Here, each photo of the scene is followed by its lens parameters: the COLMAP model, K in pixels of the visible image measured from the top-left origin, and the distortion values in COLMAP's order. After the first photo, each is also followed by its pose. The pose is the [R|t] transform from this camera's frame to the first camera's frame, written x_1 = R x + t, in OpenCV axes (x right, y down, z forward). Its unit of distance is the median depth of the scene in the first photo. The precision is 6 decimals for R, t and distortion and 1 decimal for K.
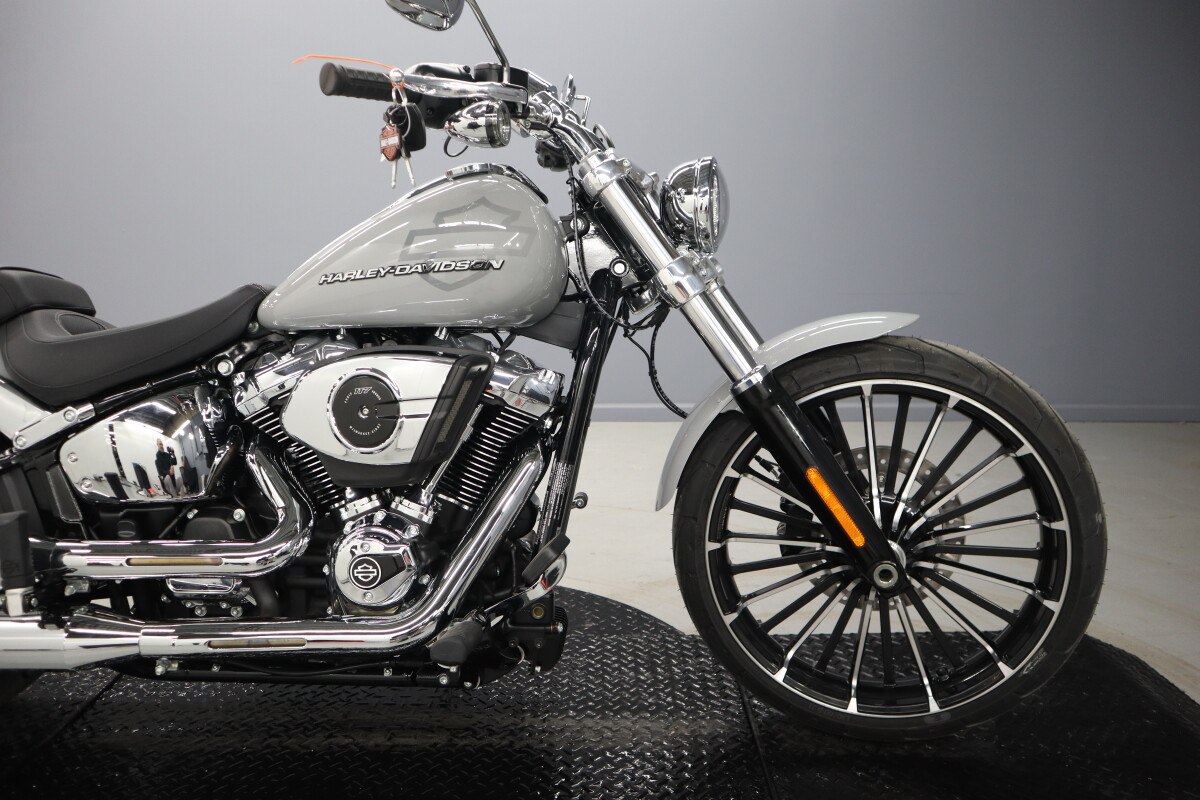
lens RADIAL K [[822.1, 0, 600.0], [0, 822.1, 400.0], [0, 0, 1]] dist [-0.118745, 0.073778]
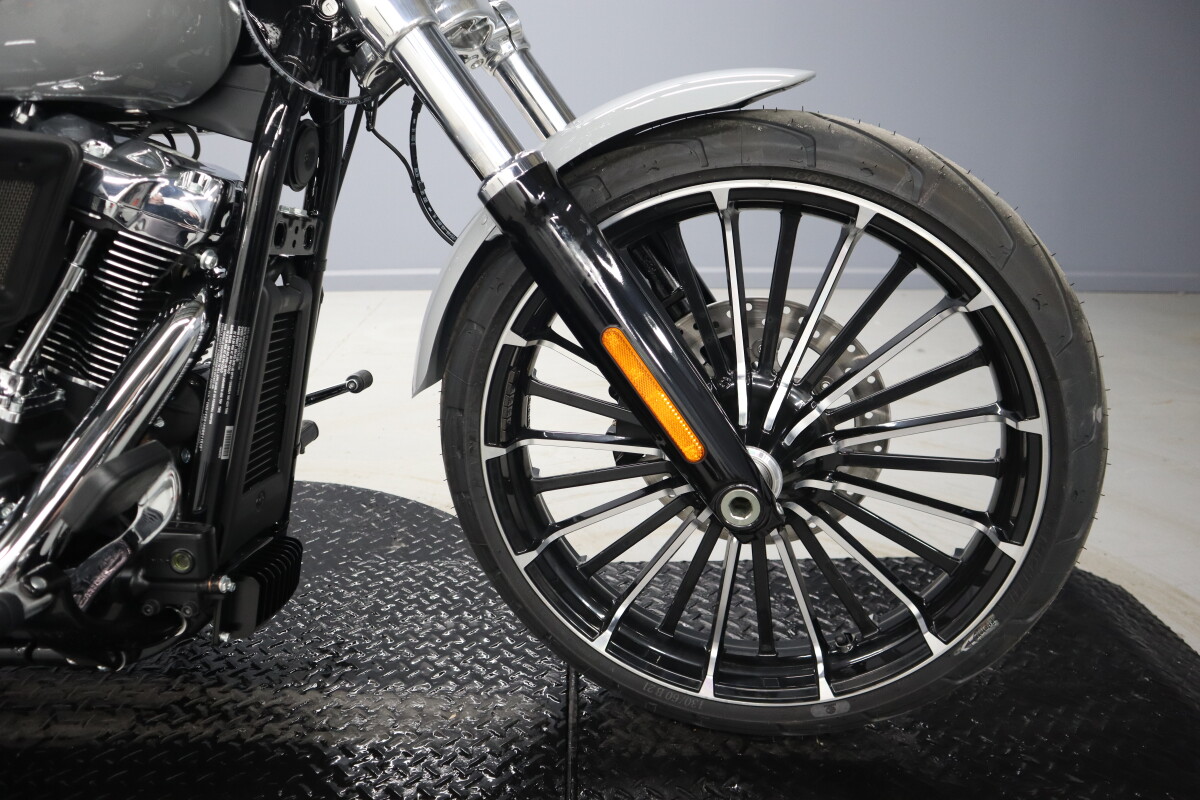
lens RADIAL K [[822.1, 0, 600.0], [0, 822.1, 400.0], [0, 0, 1]] dist [-0.118745, 0.073778]
pose [[0.999837, -0.005940, 0.017077, 0.221648], [0.003327, 0.988805, 0.149174, 0.042879], [-0.017772, -0.149093, 0.988663, 0.378462]]
